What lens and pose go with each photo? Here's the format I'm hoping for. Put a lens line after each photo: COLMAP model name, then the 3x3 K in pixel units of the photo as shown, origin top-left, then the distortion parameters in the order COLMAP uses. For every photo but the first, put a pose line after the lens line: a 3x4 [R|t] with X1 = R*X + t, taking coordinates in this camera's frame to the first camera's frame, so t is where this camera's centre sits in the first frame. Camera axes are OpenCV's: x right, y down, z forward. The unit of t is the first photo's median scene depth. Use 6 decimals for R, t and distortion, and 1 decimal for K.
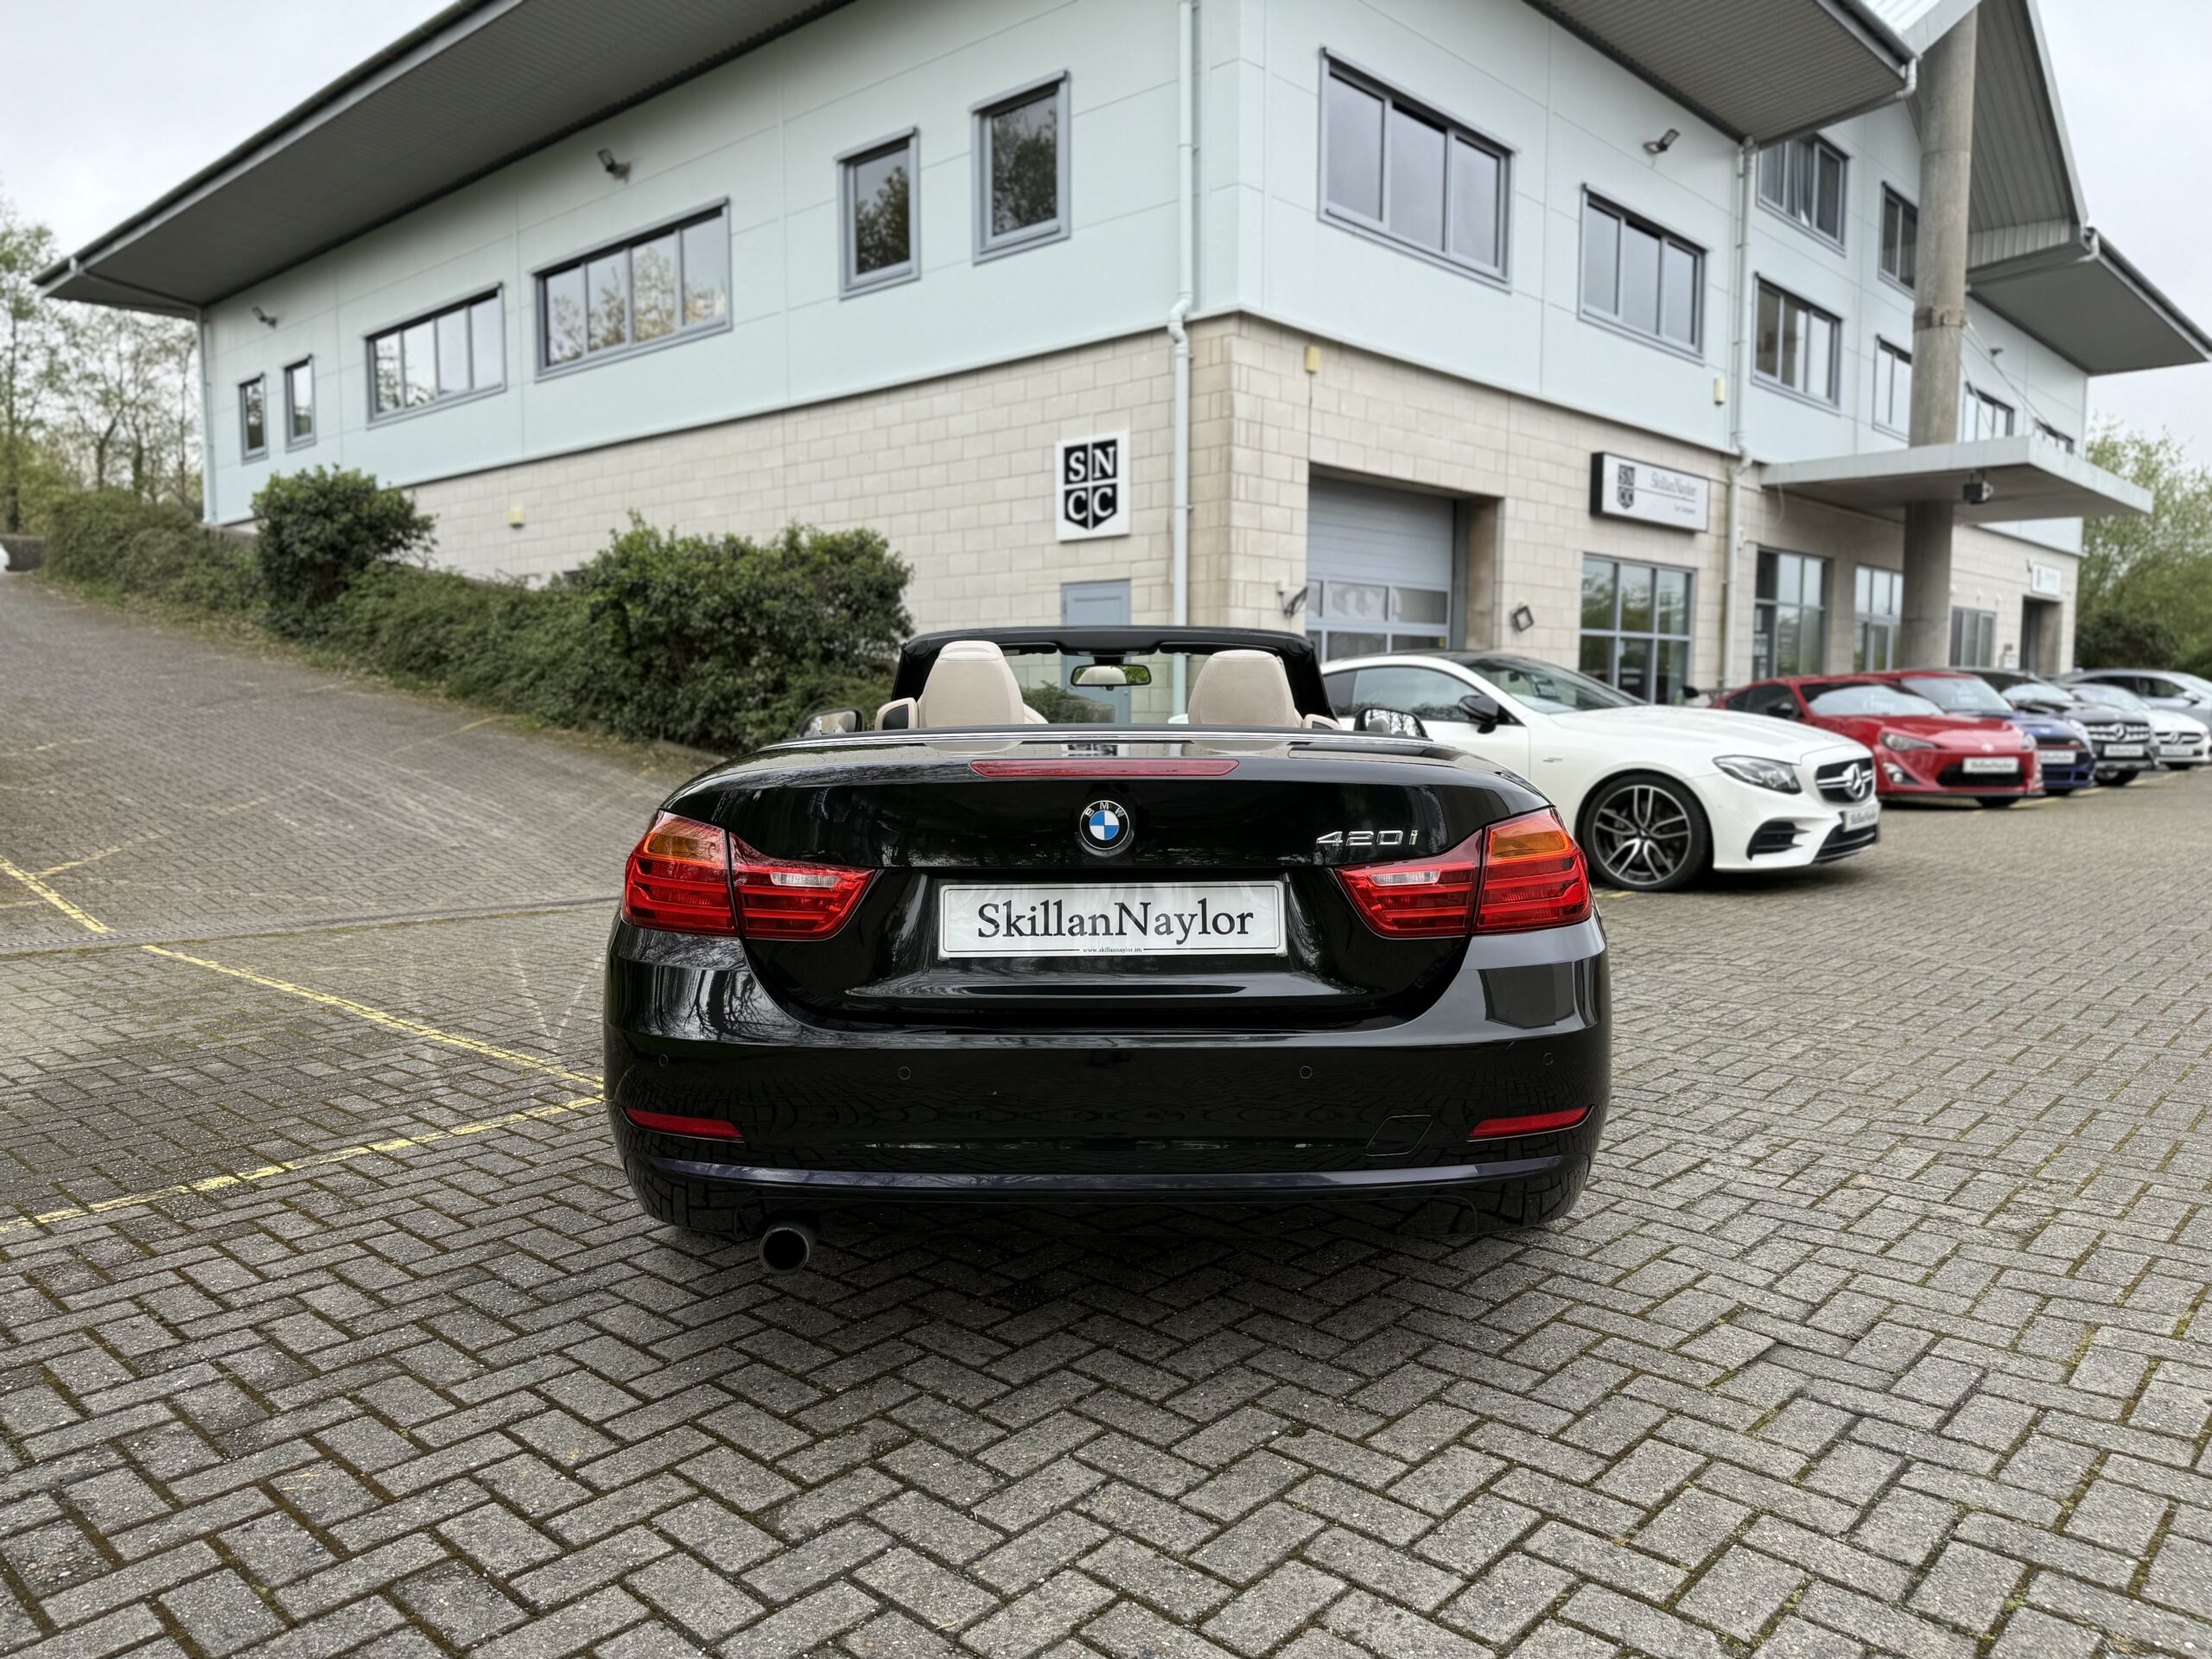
lens RADIAL K [[1570.6, 0, 1100.5], [0, 1570.6, 856.3], [0, 0, 1]] dist [0.079803, -0.116647]
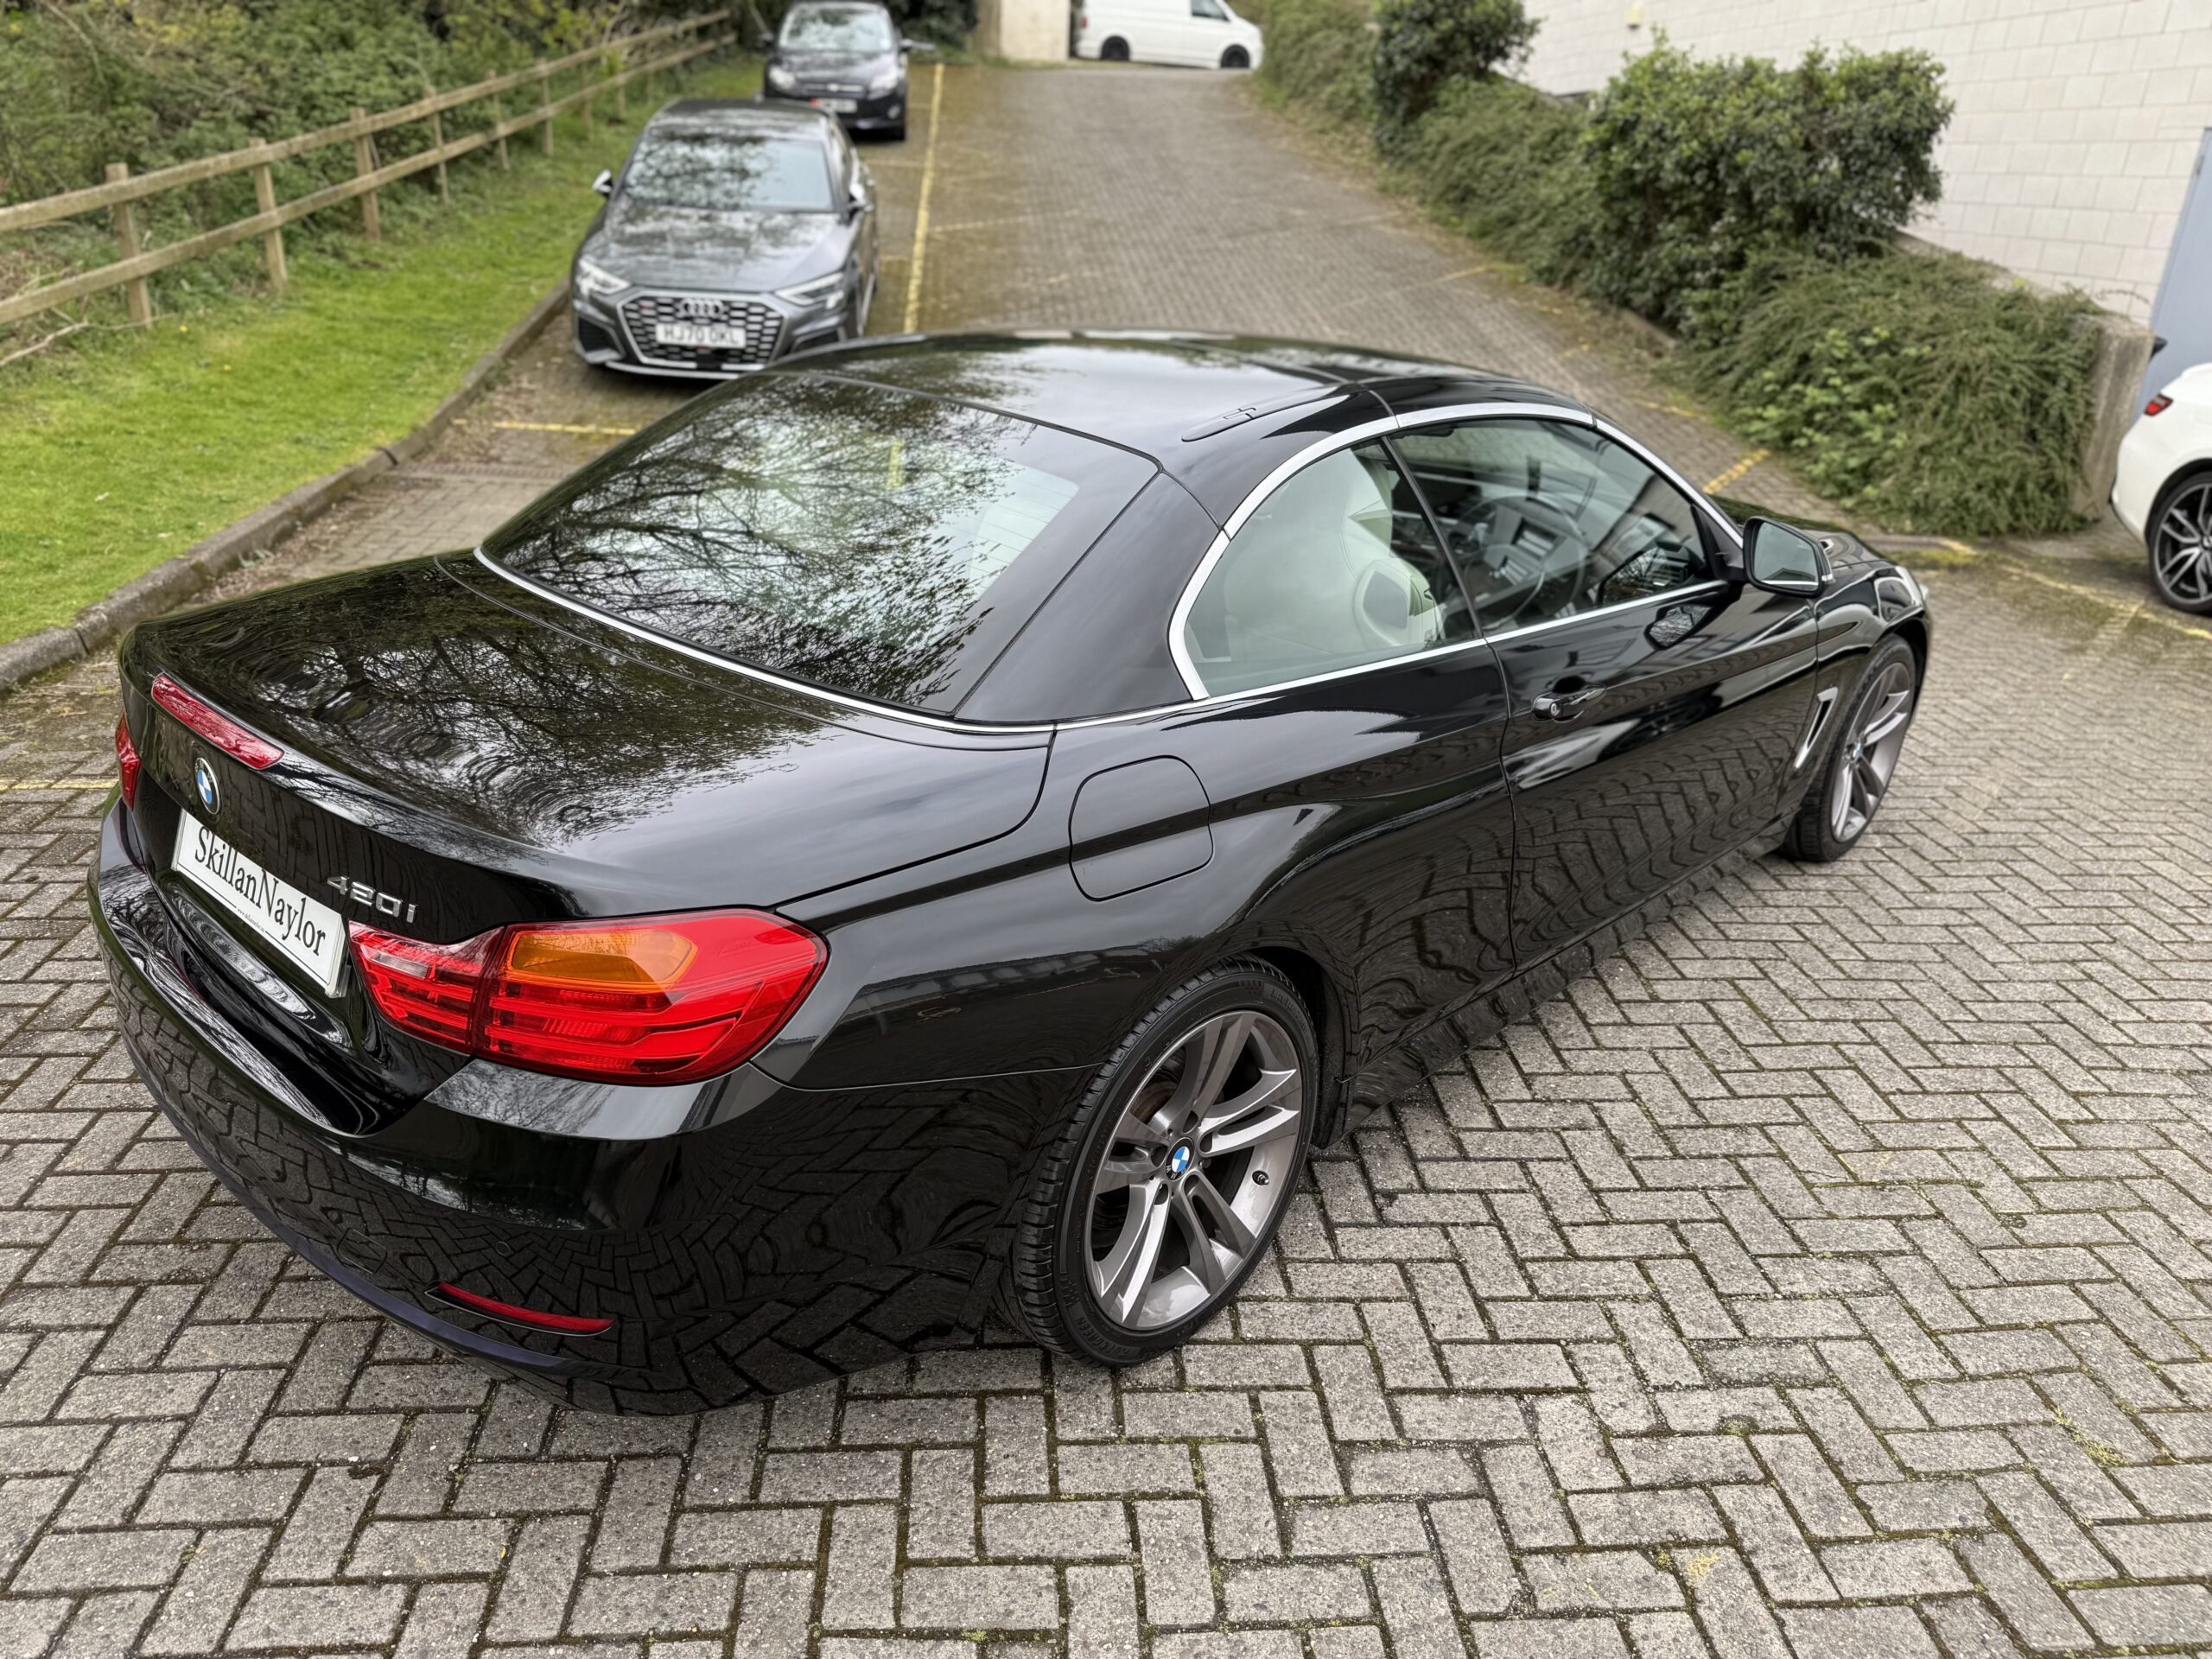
lens RADIAL K [[1574.5, 0, 1082.2], [0, 1574.5, 847.6], [0, 0, 1]] dist [0.024344, -0.030379]
pose [[0.730115, 0.301749, -0.613091, 0.243475], [-0.110863, 0.937638, 0.329460, -0.089381], [0.674272, -0.172574, 0.718036, 0.189667]]
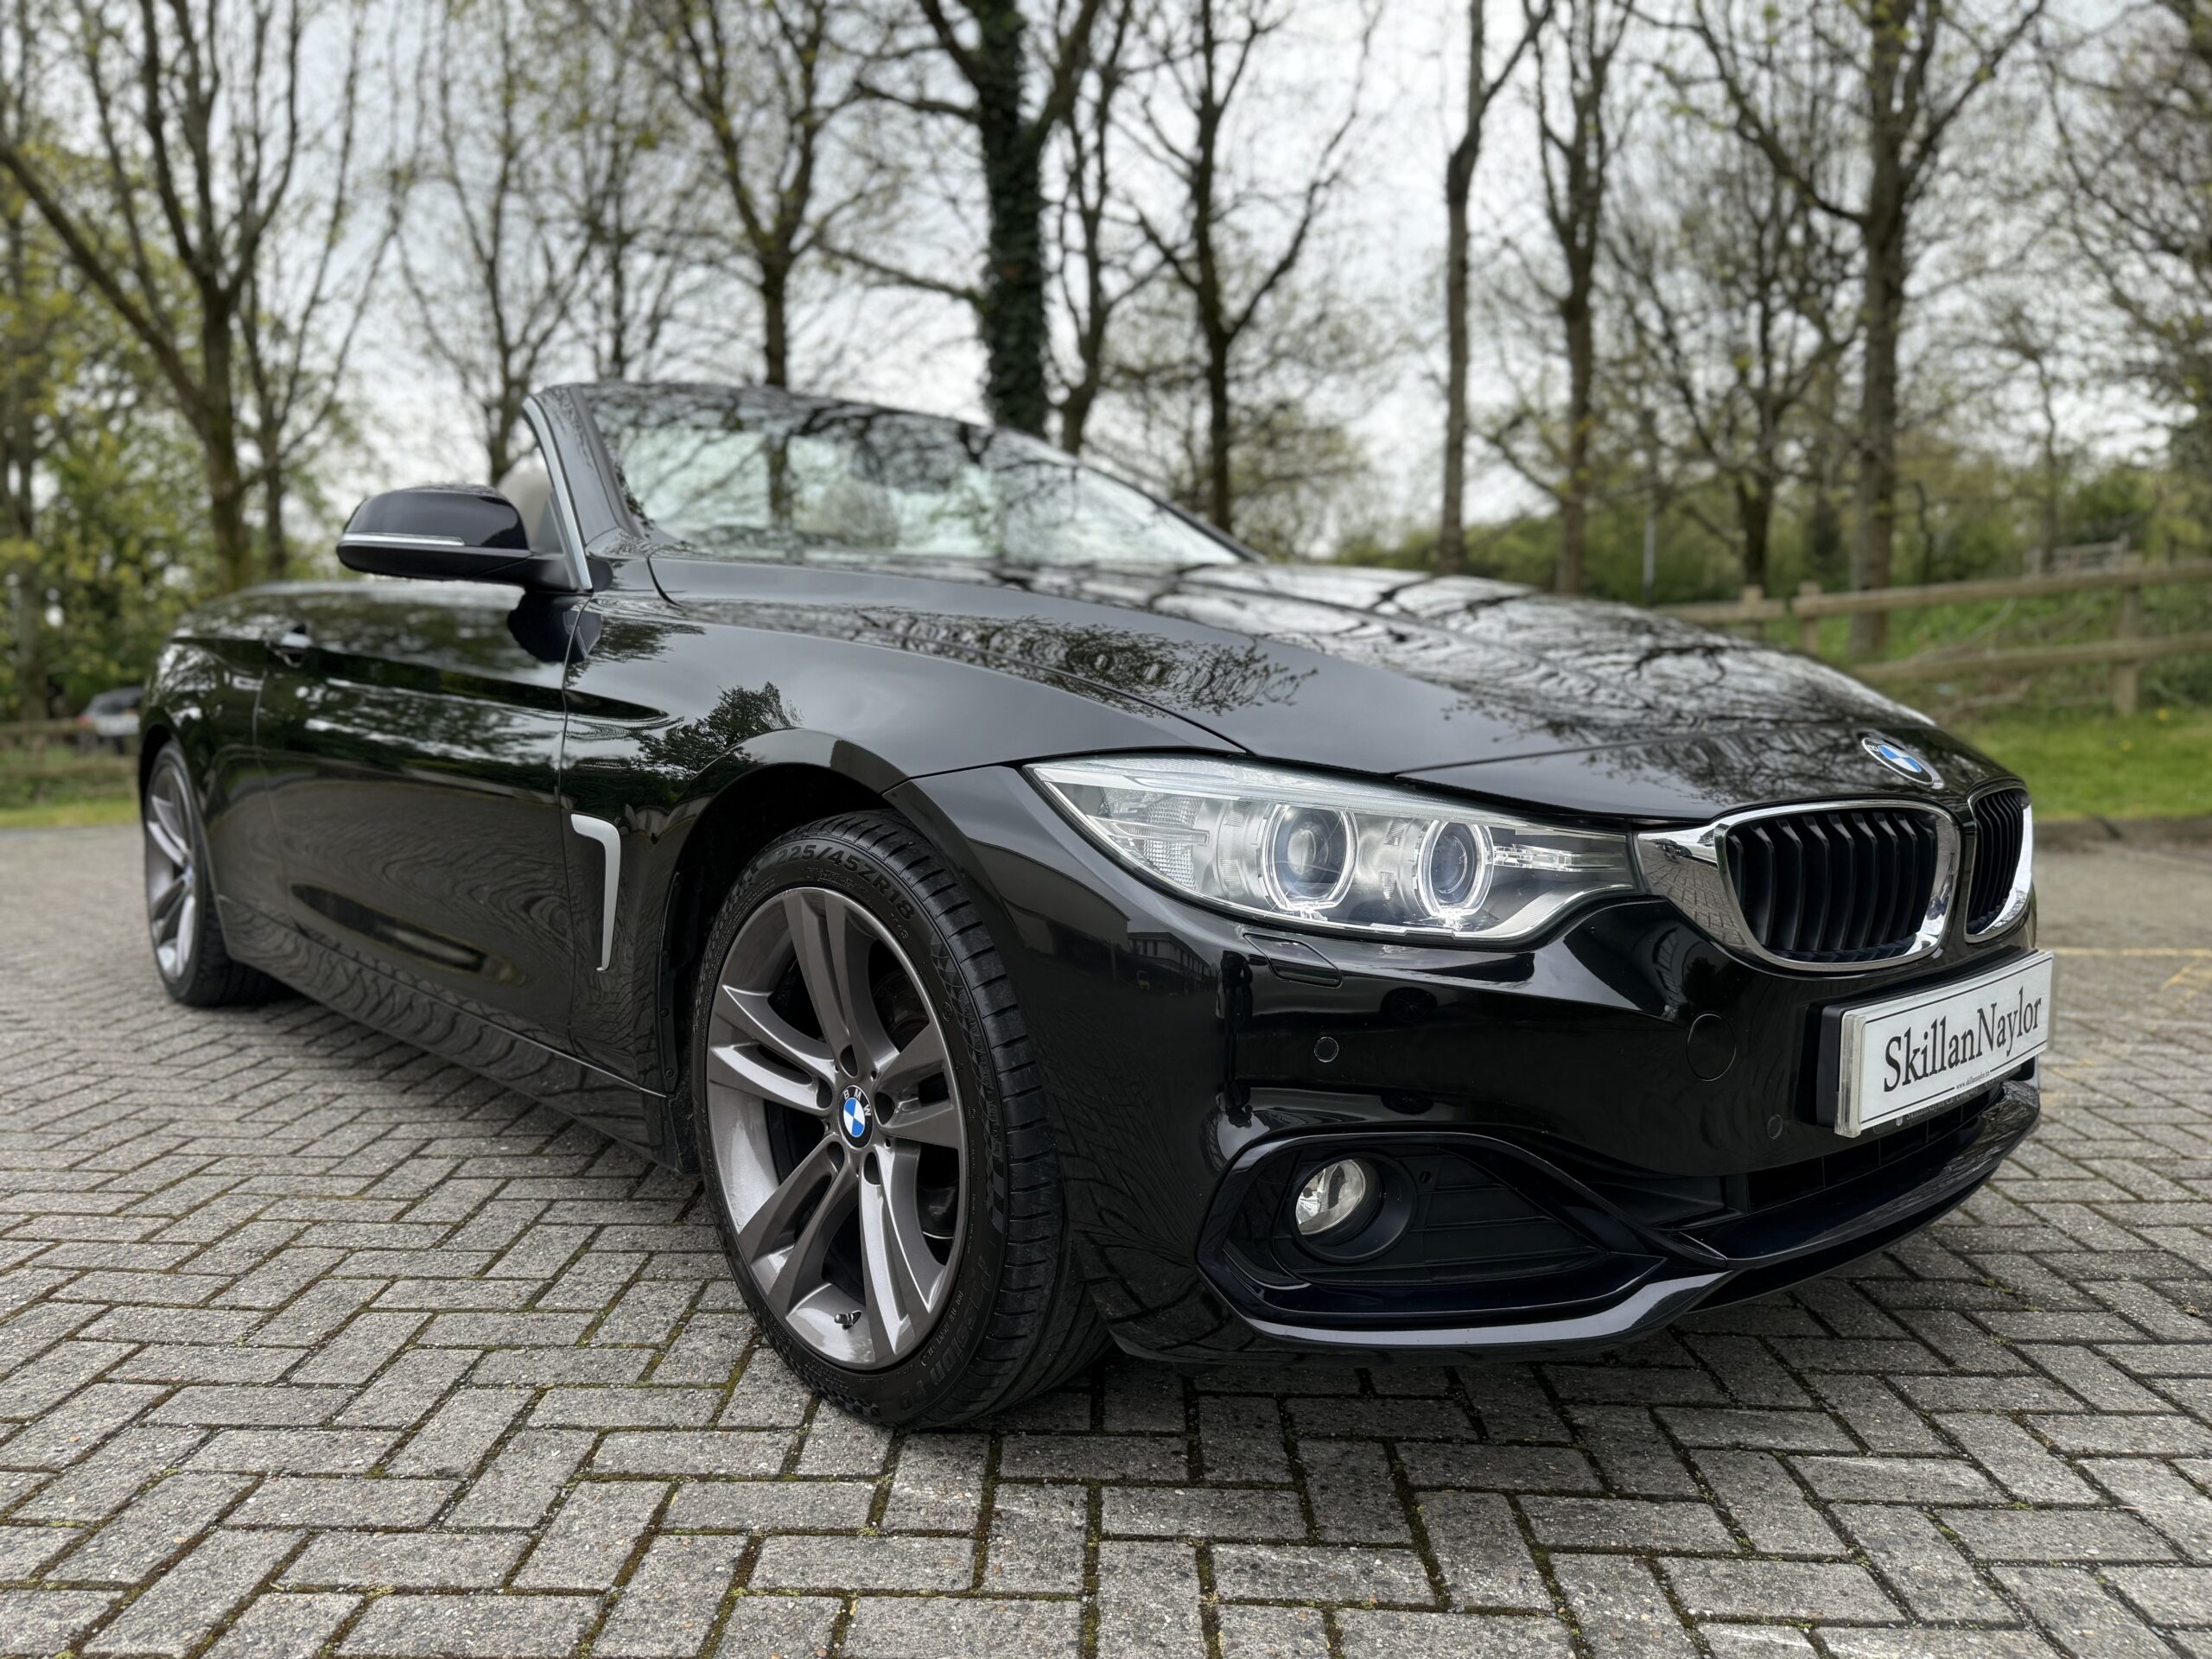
lens RADIAL K [[1609.5, 0, 1097.7], [0, 1609.5, 831.6], [0, 0, 1]] dist [-0.039766, 0.035404]
pose [[-0.740172, 0.062550, -0.669502, 0.212339], [-0.066443, 0.983988, 0.165388, -0.049109], [0.669127, 0.166899, -0.724164, 0.873533]]
